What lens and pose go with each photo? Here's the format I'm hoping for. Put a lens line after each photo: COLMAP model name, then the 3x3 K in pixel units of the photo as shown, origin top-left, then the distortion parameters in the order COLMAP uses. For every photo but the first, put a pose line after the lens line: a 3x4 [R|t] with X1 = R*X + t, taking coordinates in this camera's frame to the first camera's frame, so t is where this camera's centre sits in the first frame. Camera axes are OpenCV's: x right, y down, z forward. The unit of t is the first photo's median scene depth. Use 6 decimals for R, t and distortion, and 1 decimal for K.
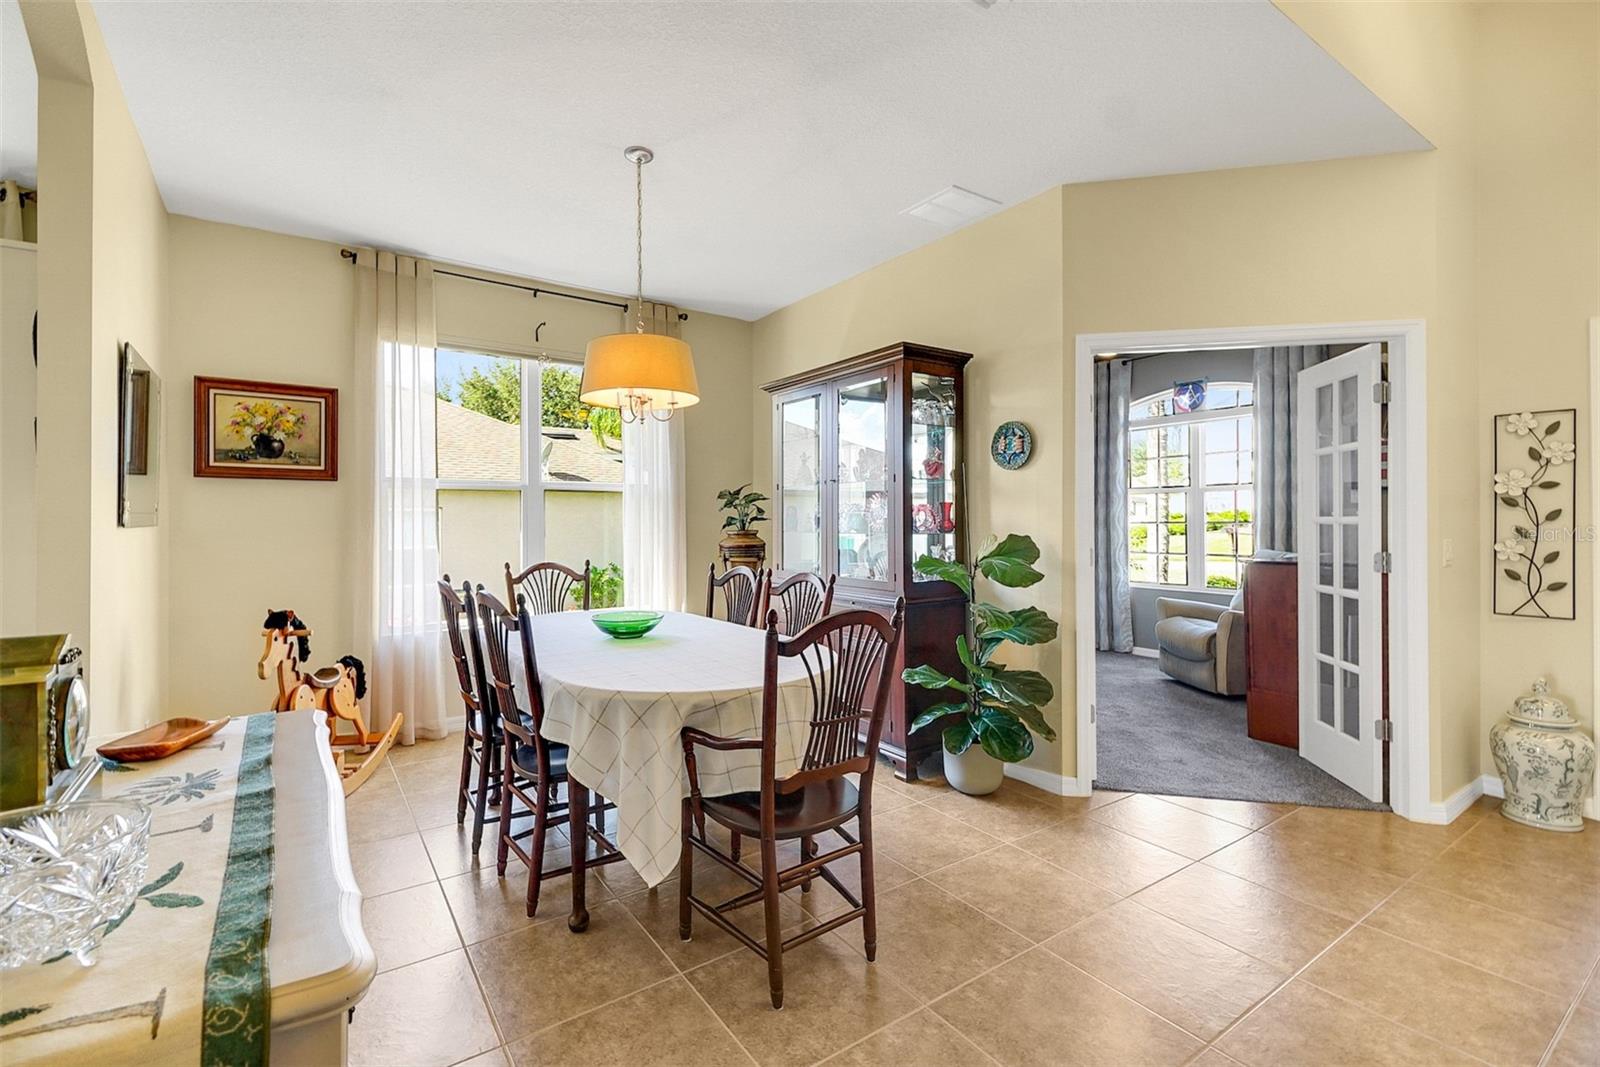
lens RADIAL K [[688.1, 0, 789.4], [0, 688.1, 525.5], [0, 0, 1]] dist [0.050062, -0.022235]
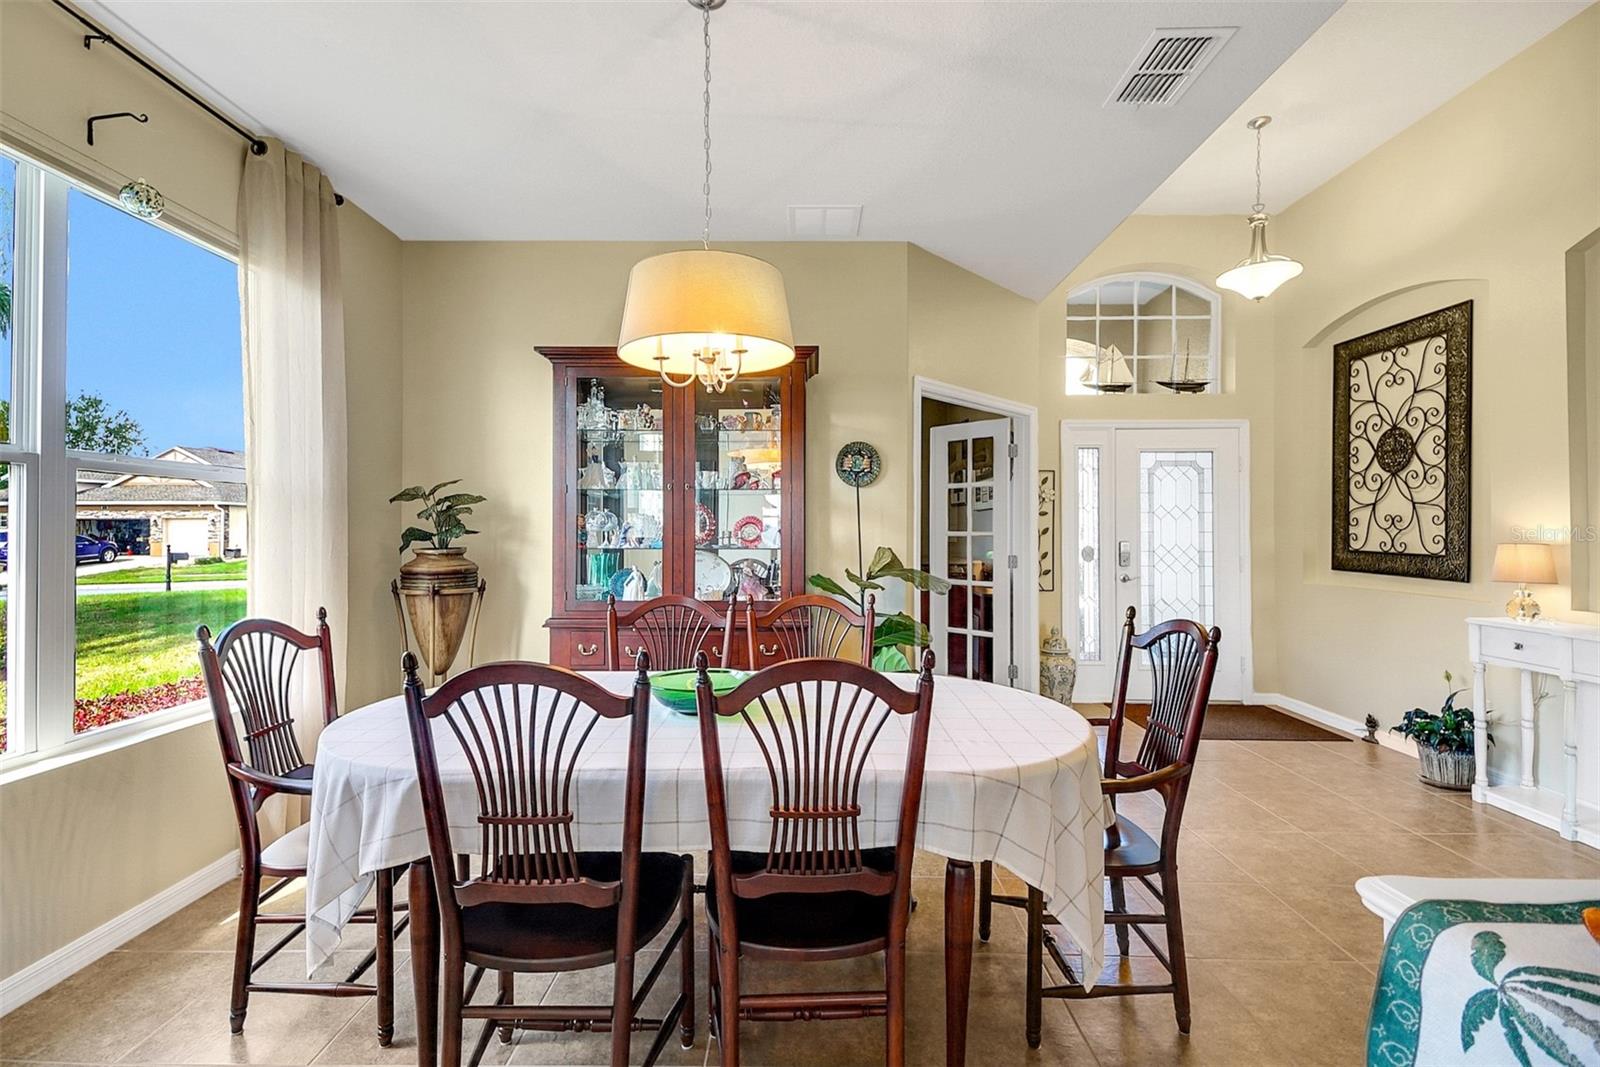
lens RADIAL K [[688.1, 0, 789.4], [0, 688.1, 525.5], [0, 0, 1]] dist [0.050062, -0.022235]
pose [[0.594556, 0.010644, 0.803984, -0.679647], [0.004764, 0.999848, -0.016760, -0.003483], [-0.804040, 0.013795, 0.594415, 0.511845]]
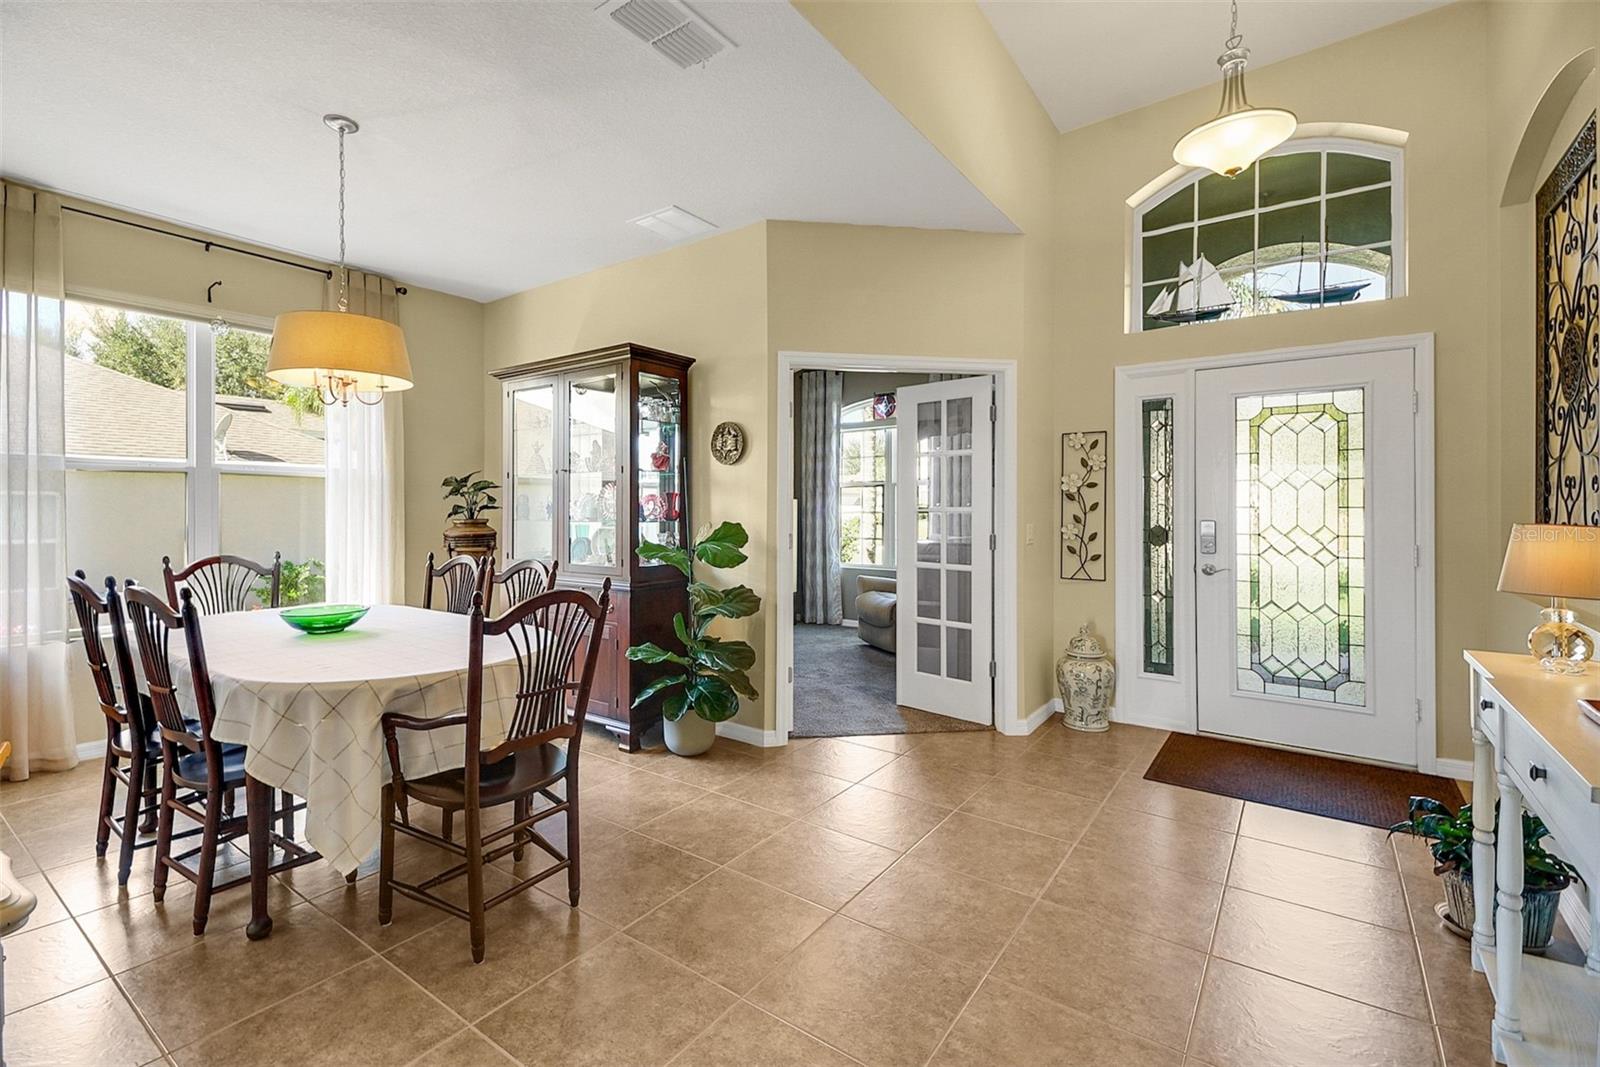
lens RADIAL K [[691.7, 0, 775.1], [0, 691.7, 510.7], [0, 0, 1]] dist [0.052259, -0.023700]
pose [[0.947730, 0.002085, 0.319066, 0.039978], [-0.000254, 0.999983, -0.005782, 0.001046], [-0.319073, 0.005399, 0.947715, -0.105797]]
